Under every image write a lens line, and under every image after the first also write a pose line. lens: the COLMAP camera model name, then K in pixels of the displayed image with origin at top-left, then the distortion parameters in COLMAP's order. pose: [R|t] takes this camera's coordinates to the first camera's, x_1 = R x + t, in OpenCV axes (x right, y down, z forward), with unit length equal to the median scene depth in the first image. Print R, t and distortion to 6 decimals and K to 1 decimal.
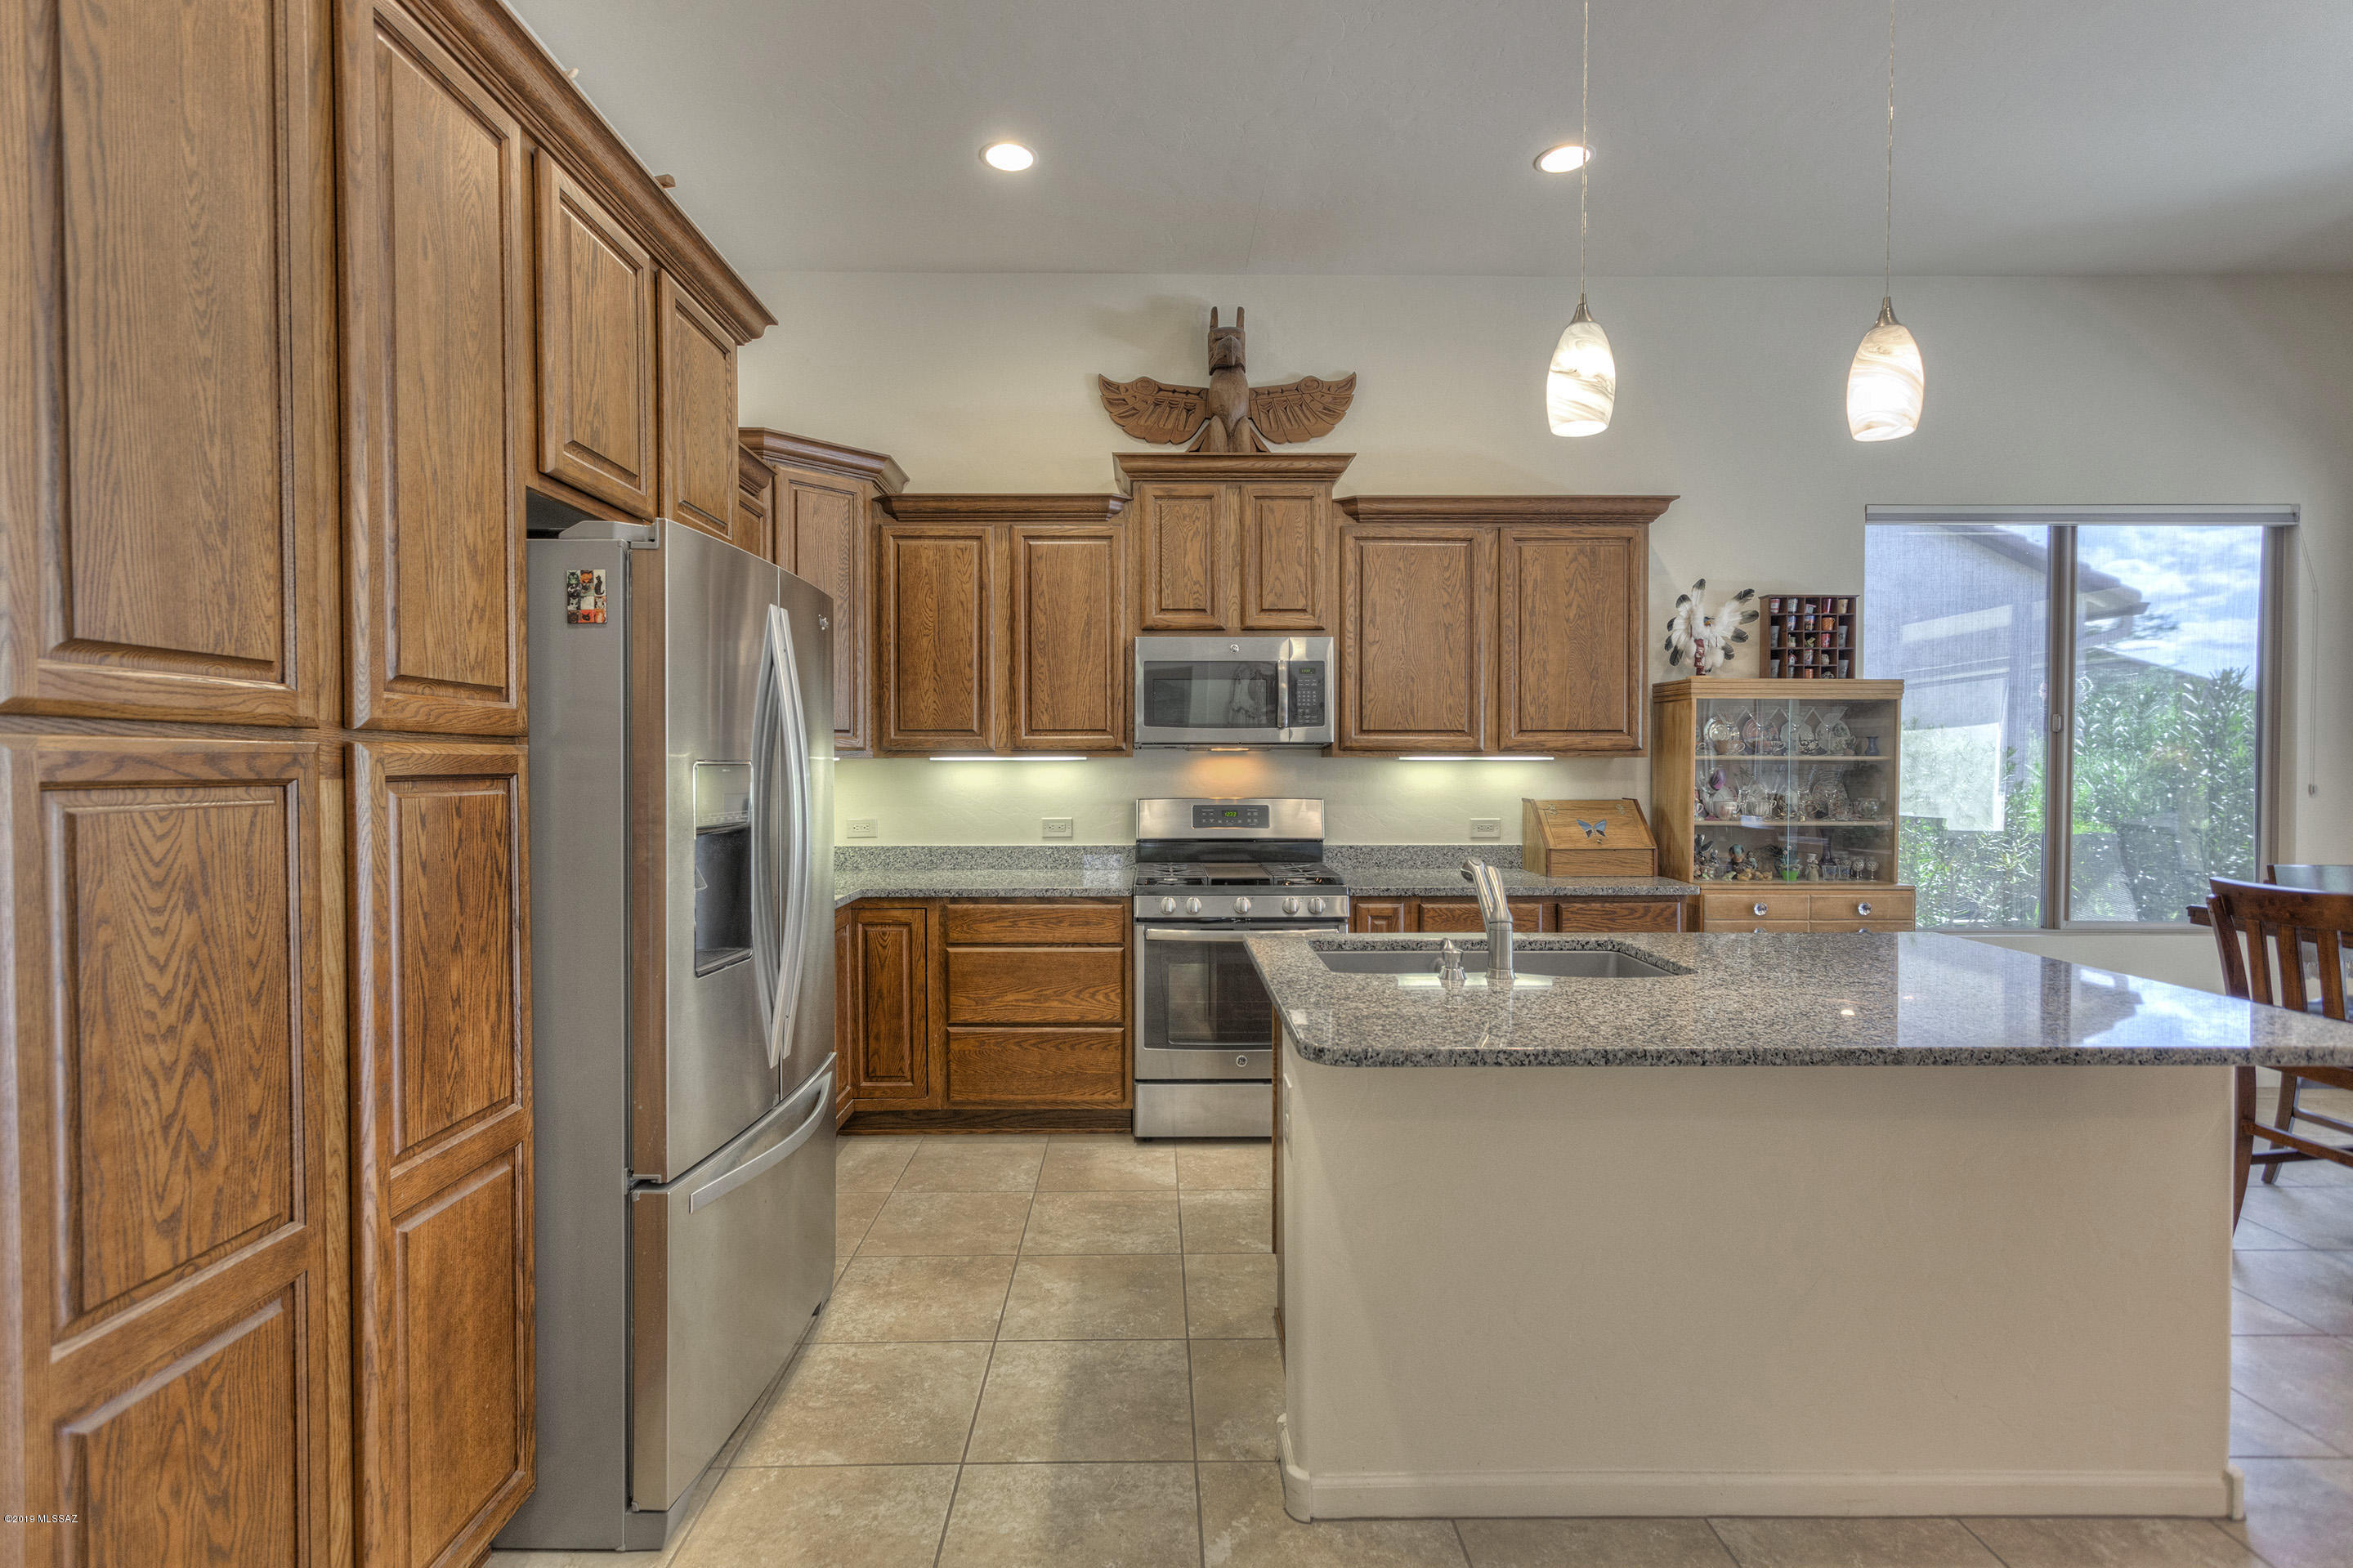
lens RADIAL K [[1117.4, 0, 1177.0], [0, 1117.4, 779.0], [0, 0, 1]] dist [0.002143, 0.004686]
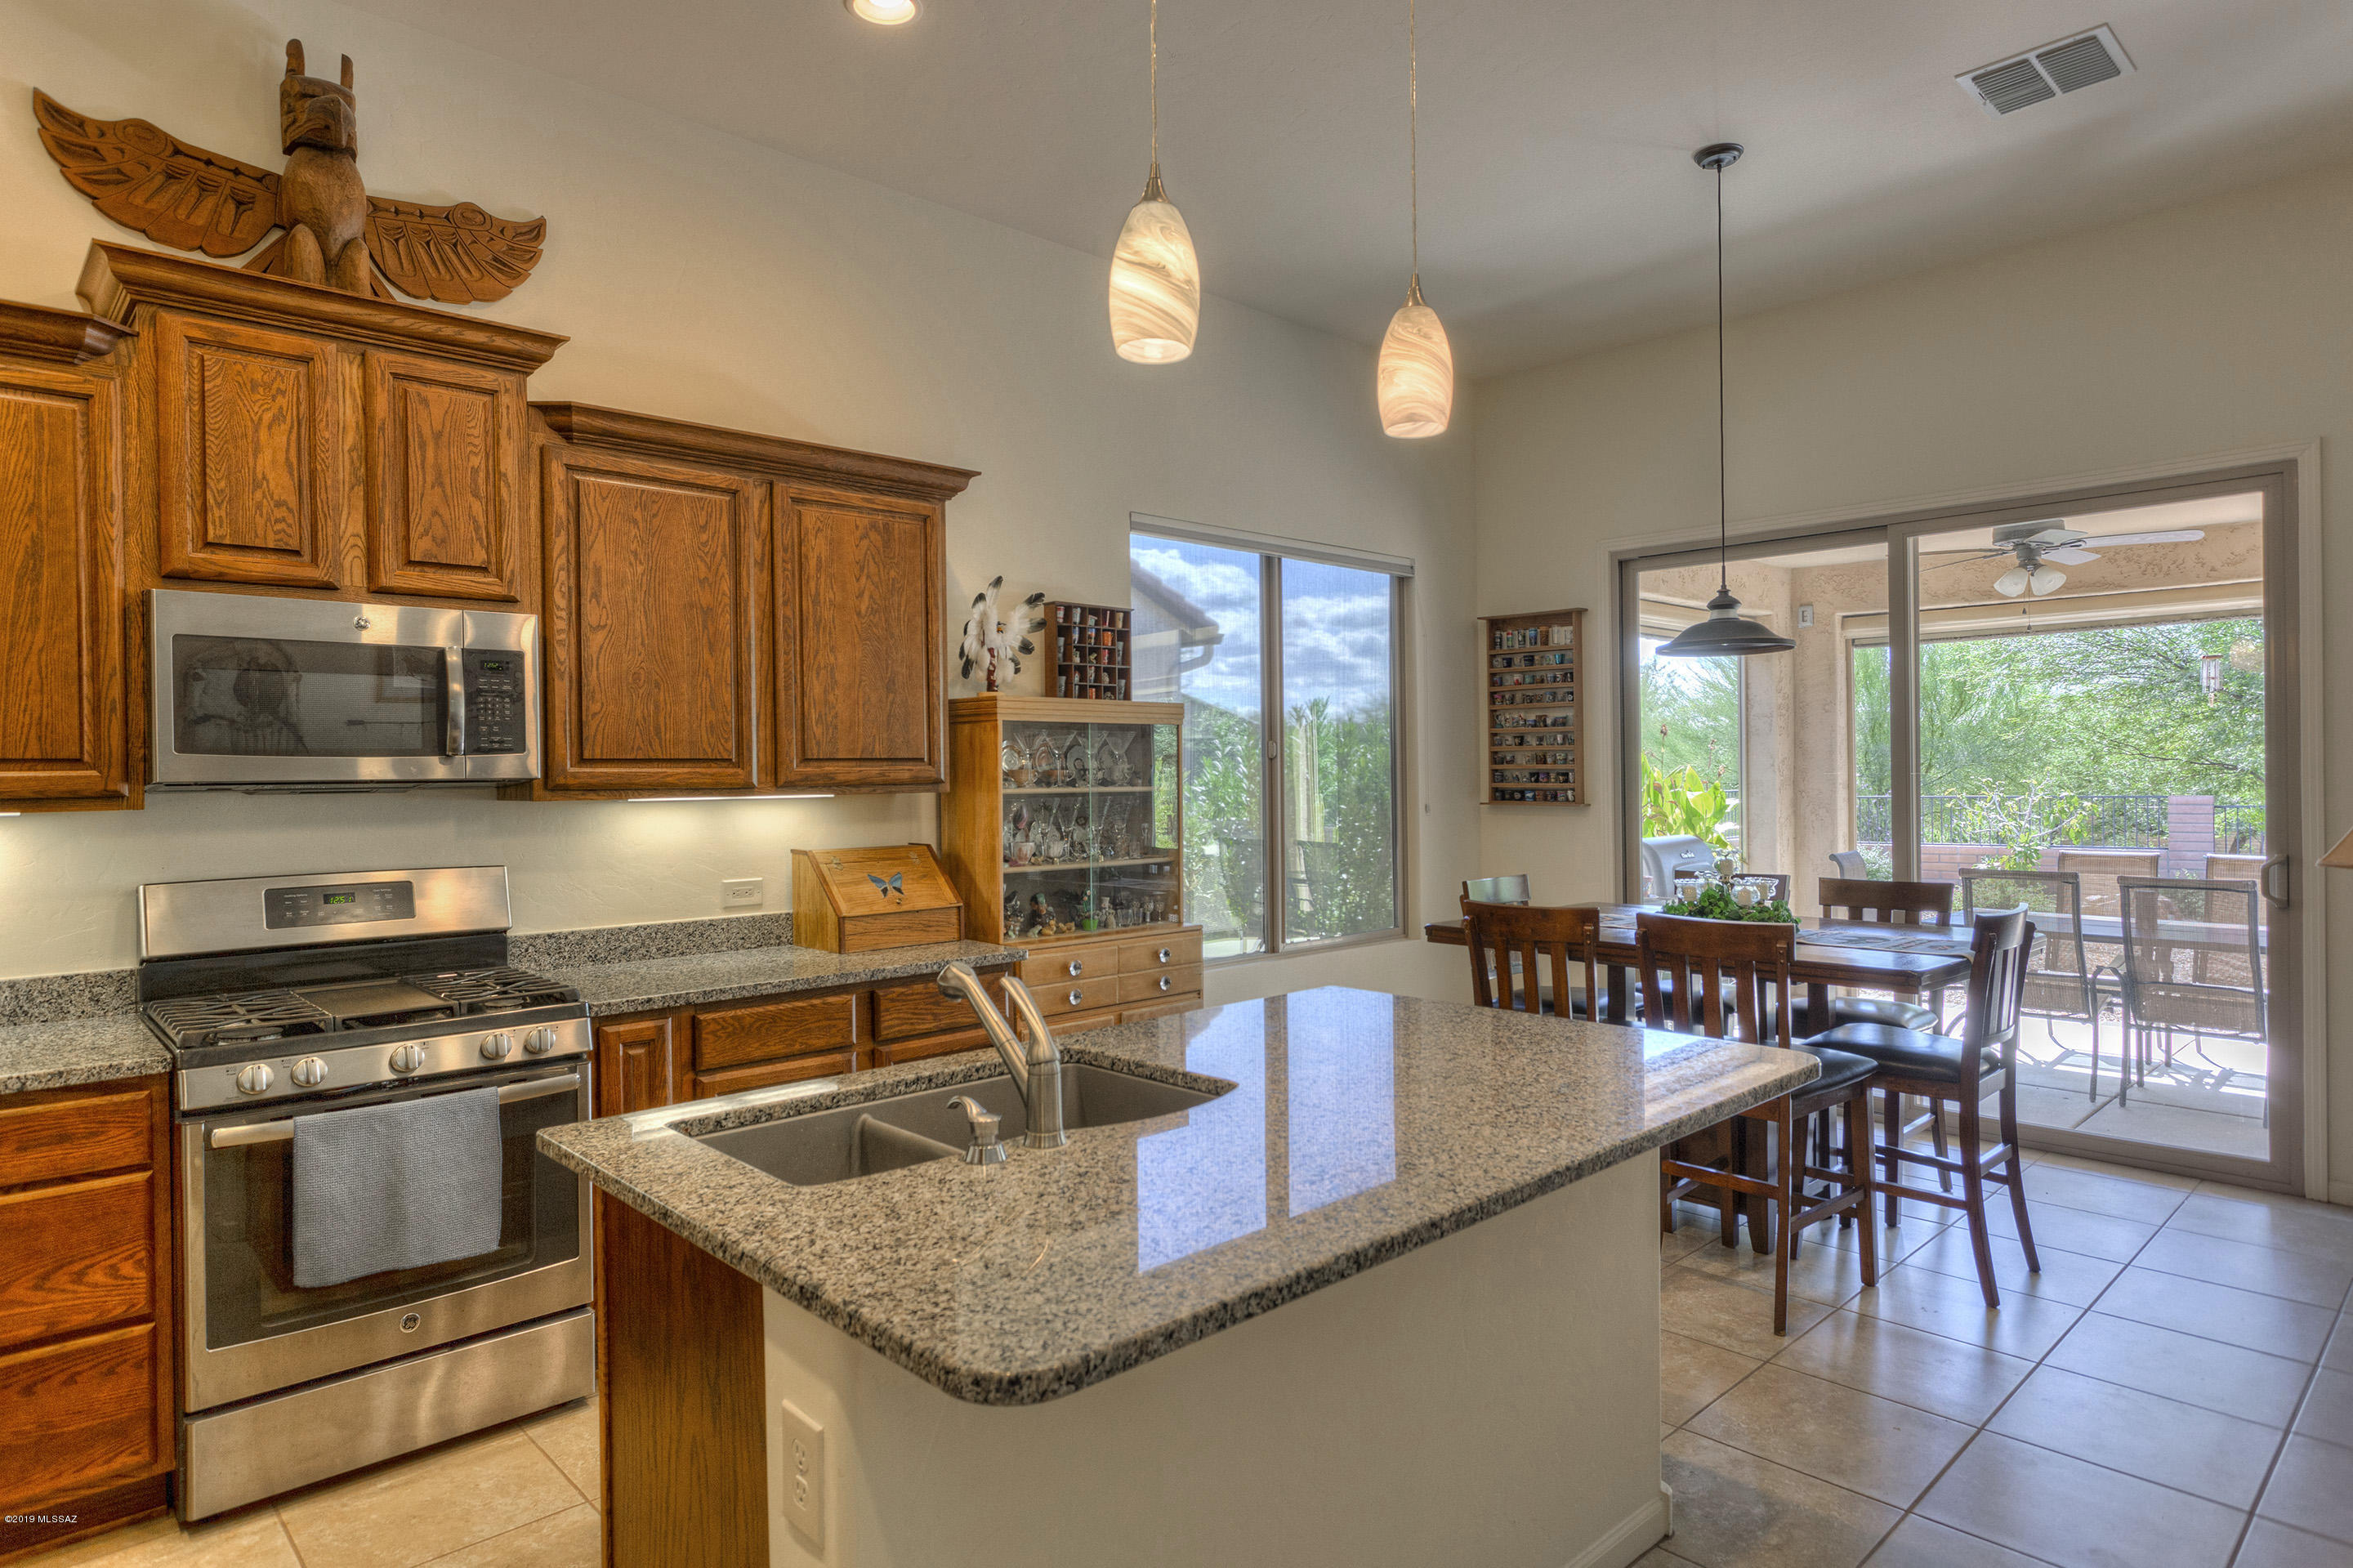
lens RADIAL K [[1326.1, 0, 1161.3], [0, 1326.1, 777.5], [0, 0, 1]] dist [-0.003097, 0.005062]
pose [[0.743466, -0.011476, 0.668675, -0.102854], [0.022795, 0.999707, -0.008188, -0.018656], [-0.668385, 0.021330, 0.743509, 0.192103]]
